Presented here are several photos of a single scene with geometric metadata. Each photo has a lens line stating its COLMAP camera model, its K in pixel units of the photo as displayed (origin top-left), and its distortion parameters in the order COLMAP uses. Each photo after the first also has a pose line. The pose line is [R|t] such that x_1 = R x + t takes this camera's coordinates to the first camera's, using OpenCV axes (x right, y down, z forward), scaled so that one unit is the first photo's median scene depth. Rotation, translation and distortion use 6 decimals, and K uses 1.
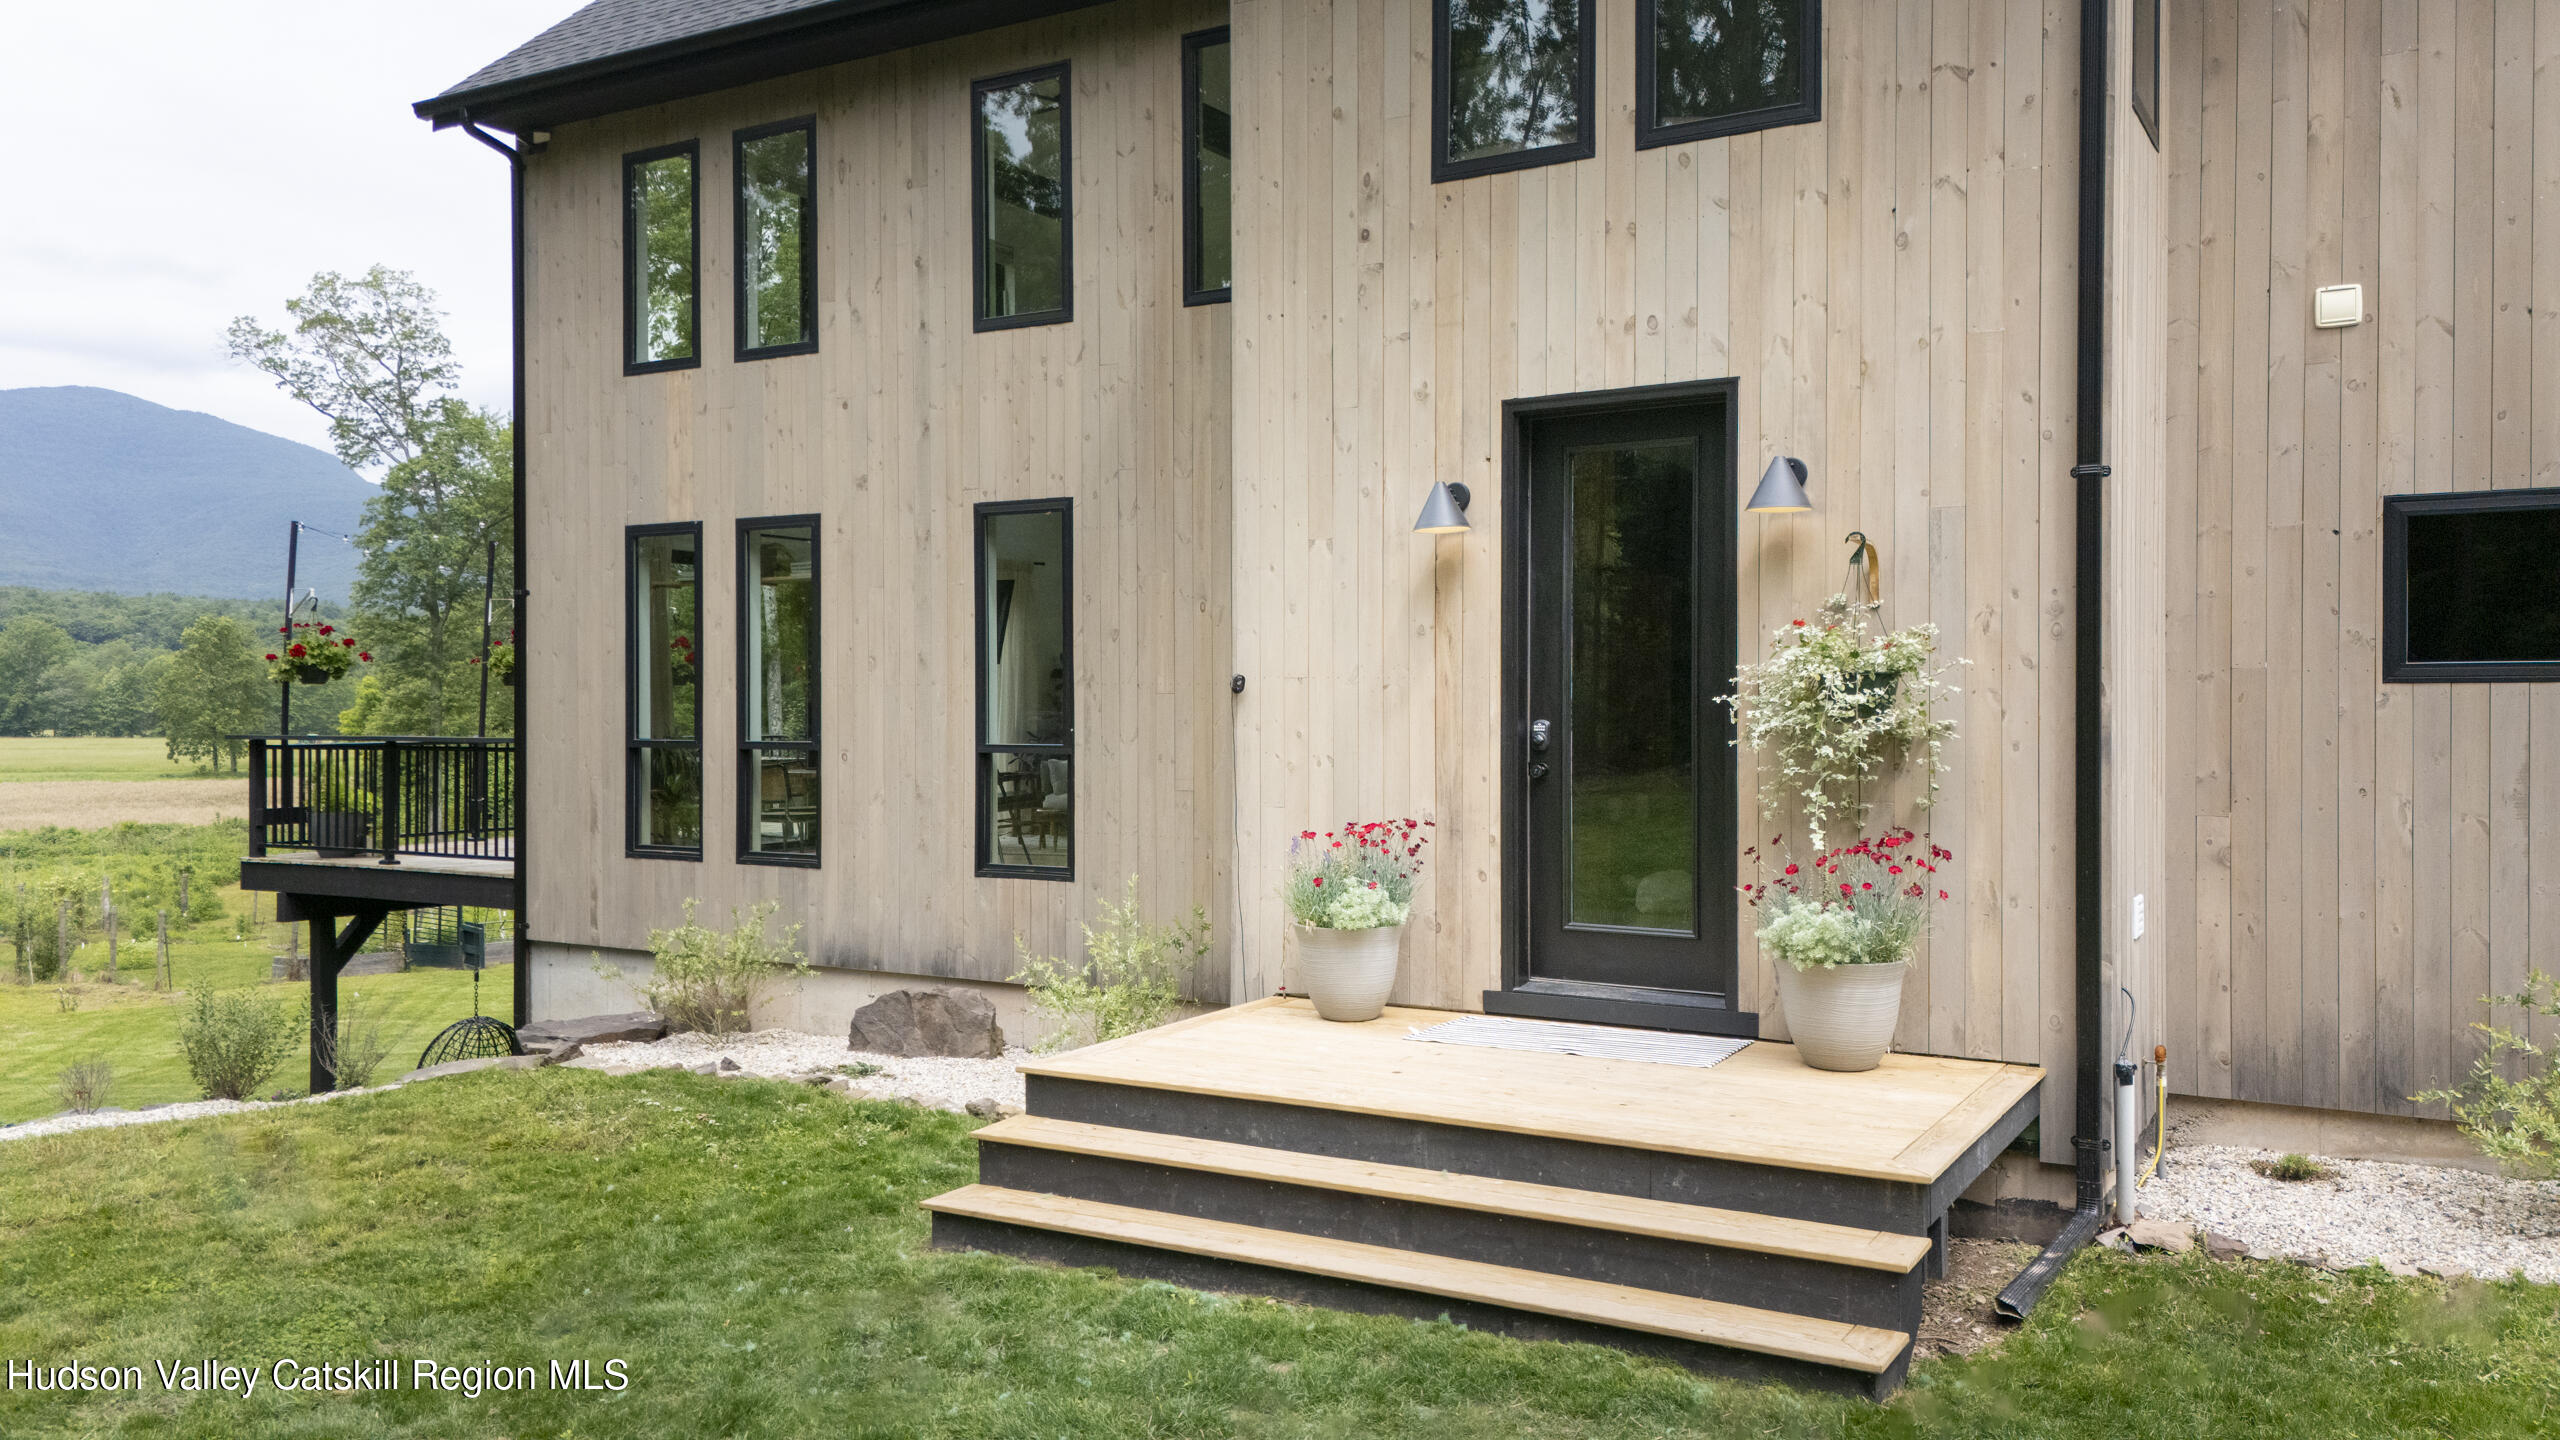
lens RADIAL K [[1890.5, 0, 1280.0], [0, 1890.5, 720.0], [0, 0, 1]] dist [0.060190, 0.000127]
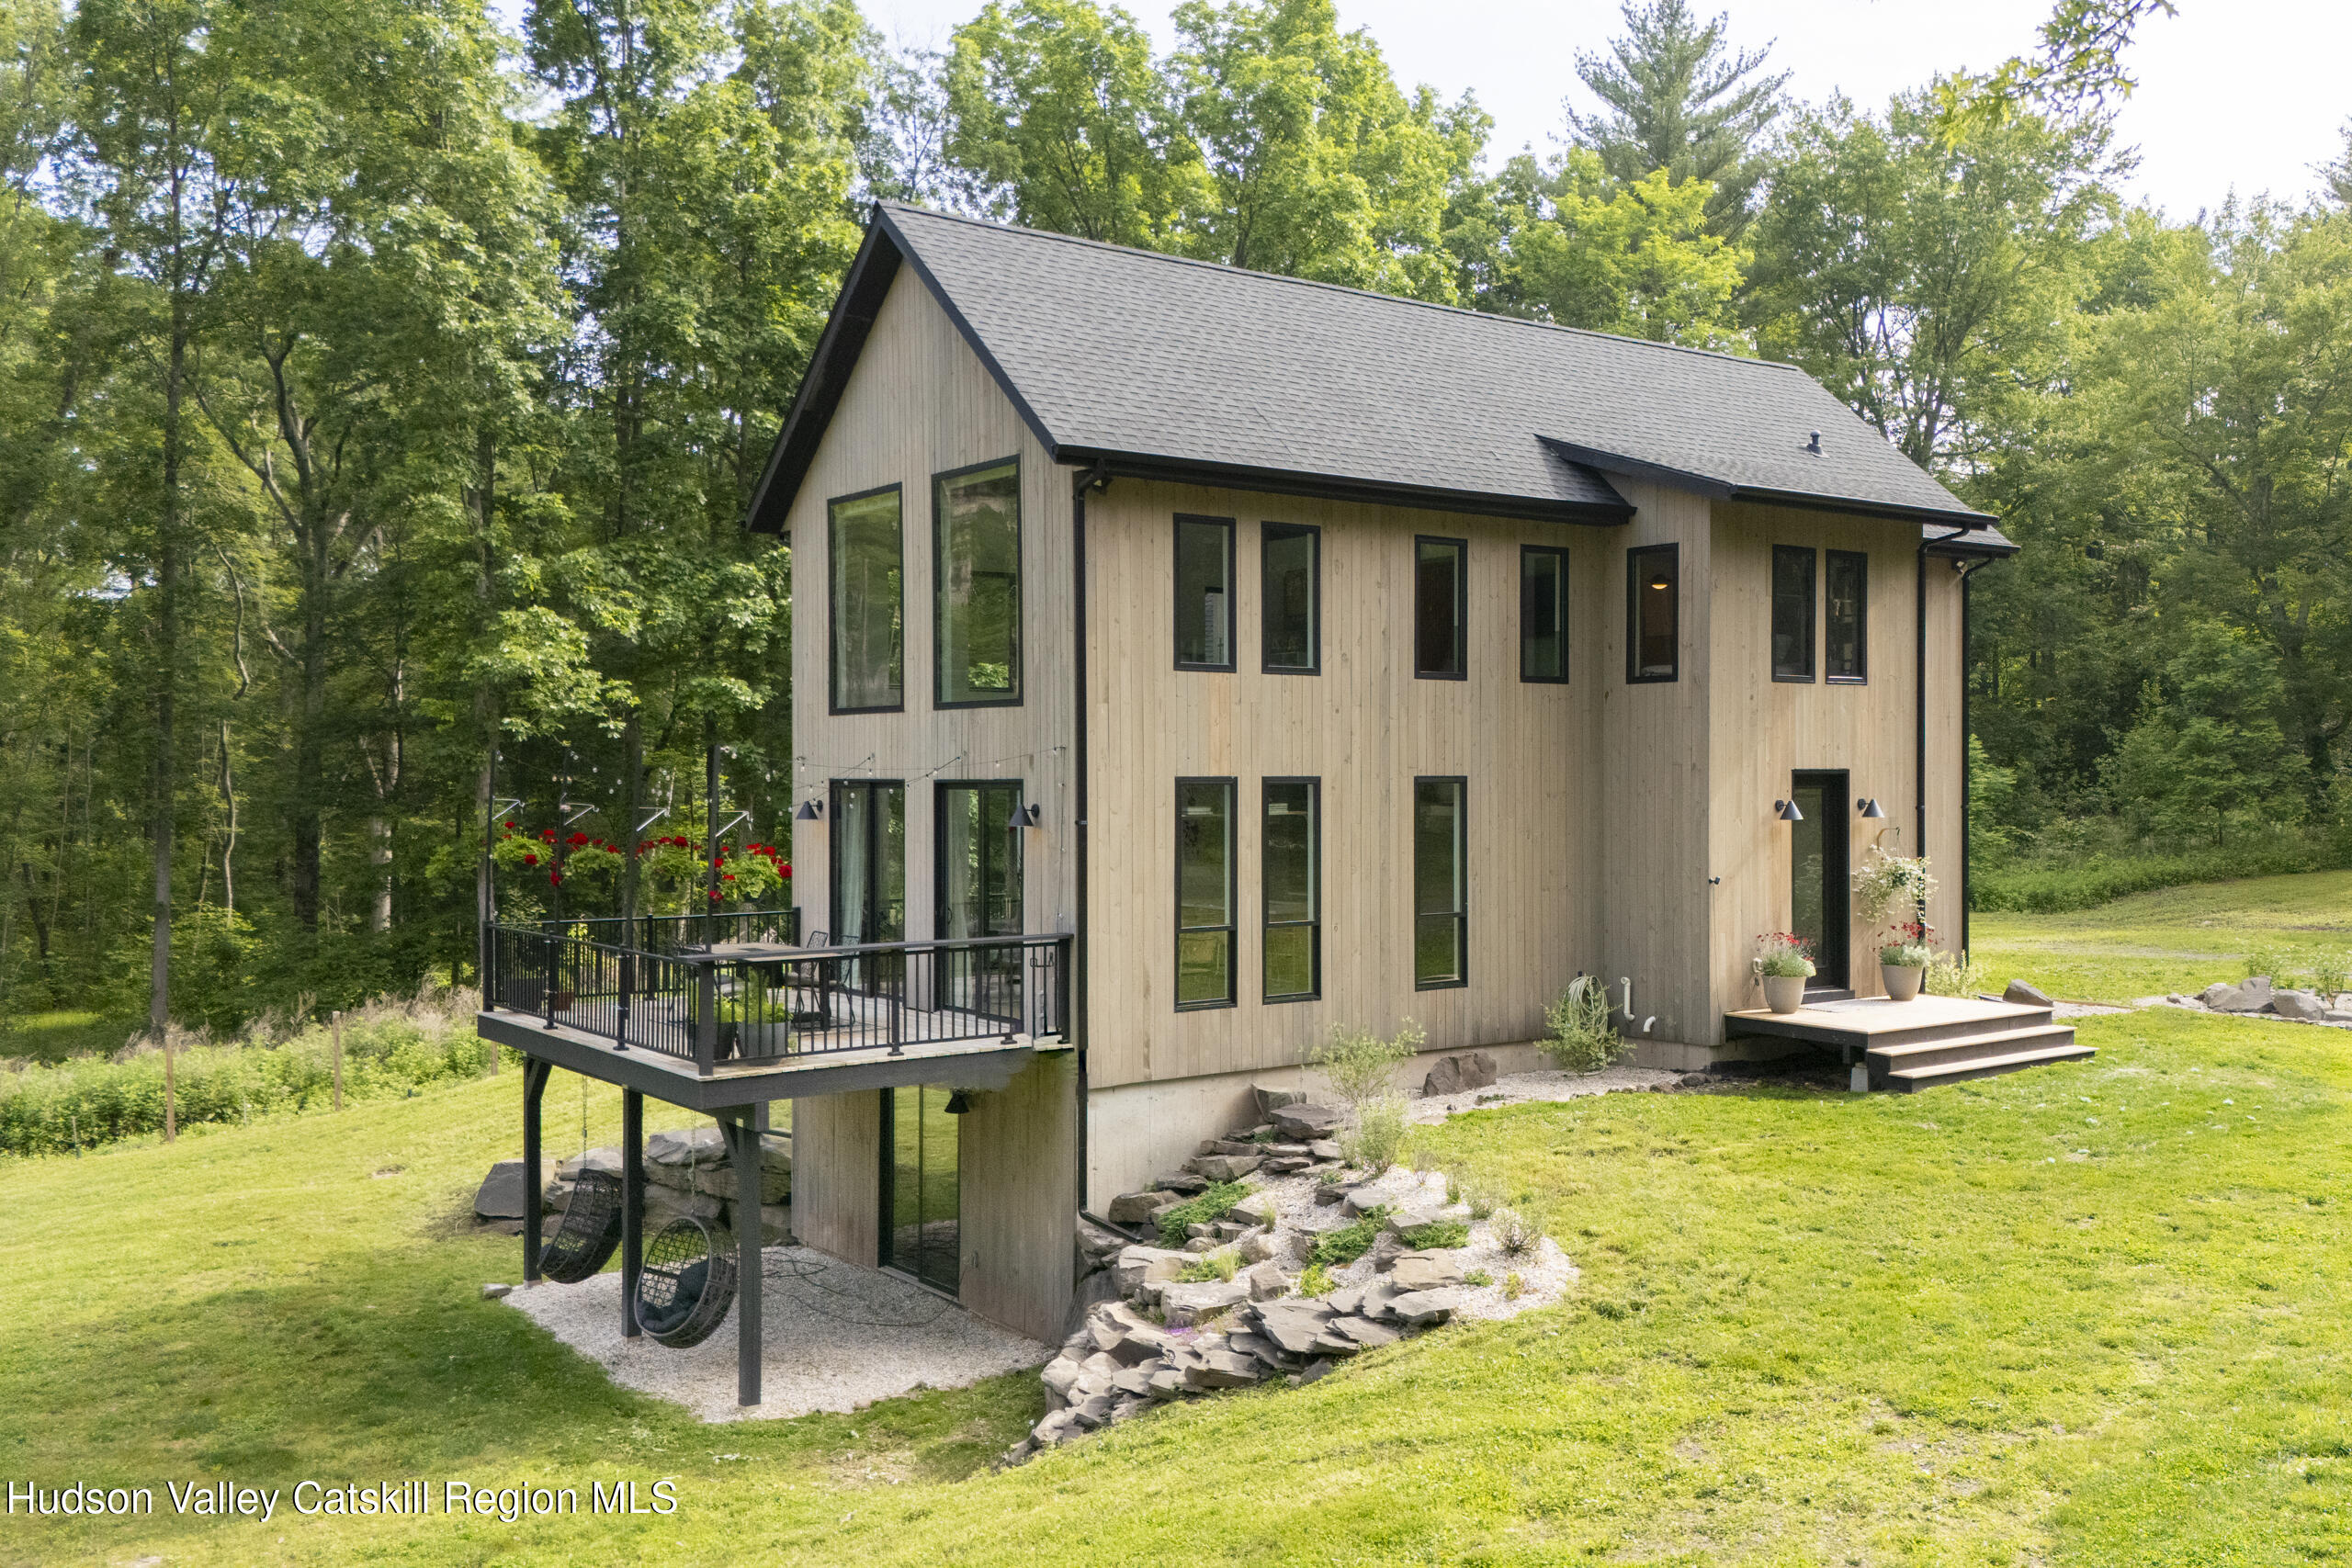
lens RADIAL K [[2015.3, 0, 1076.5], [0, 2015.3, 784.0], [0, 0, 1]] dist [0.072204, -0.082402]
pose [[0.399537, -0.013262, 0.916621, -1.735047], [0.008492, 0.999906, 0.010765, -0.112931], [-0.916678, 0.003483, 0.399612, 0.473828]]
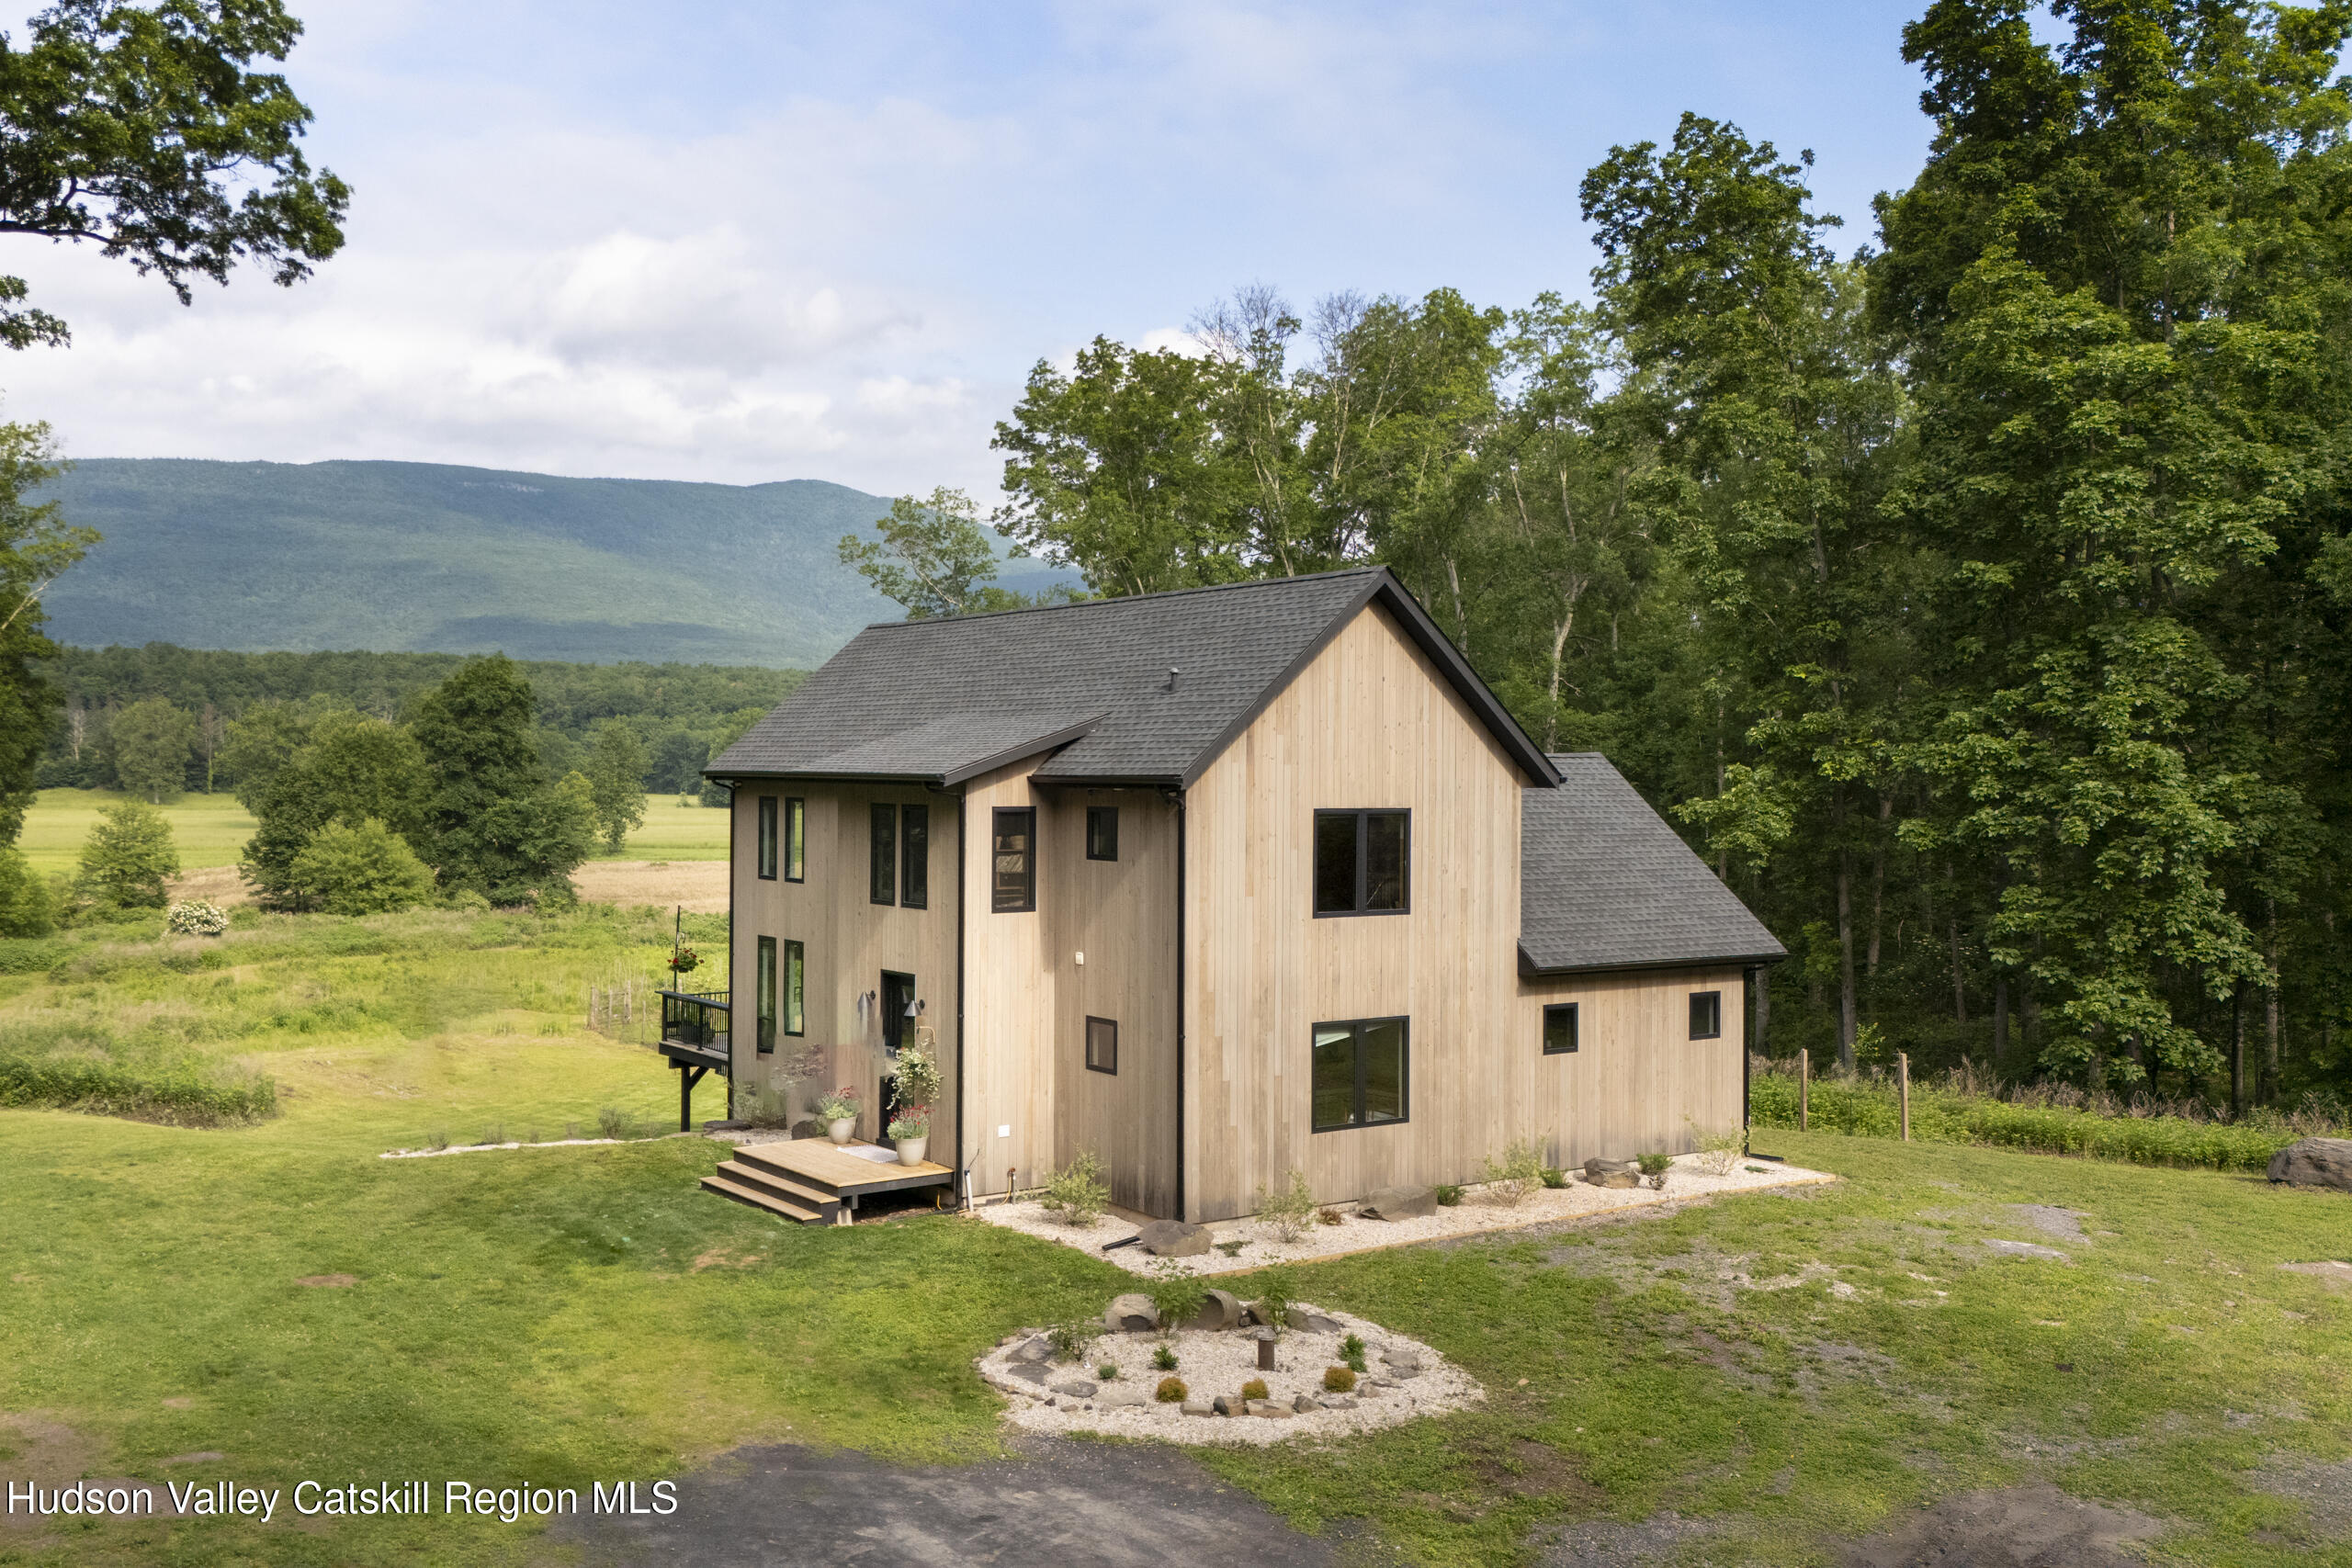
lens RADIAL K [[2015.3, 0, 1076.5], [0, 2015.3, 784.0], [0, 0, 1]] dist [0.072204, -0.082402]
pose [[0.913835, 0.008983, -0.405987, 1.005987], [-0.010661, 0.999941, -0.001873, -0.260659], [0.405947, 0.006039, 0.913877, -1.160451]]
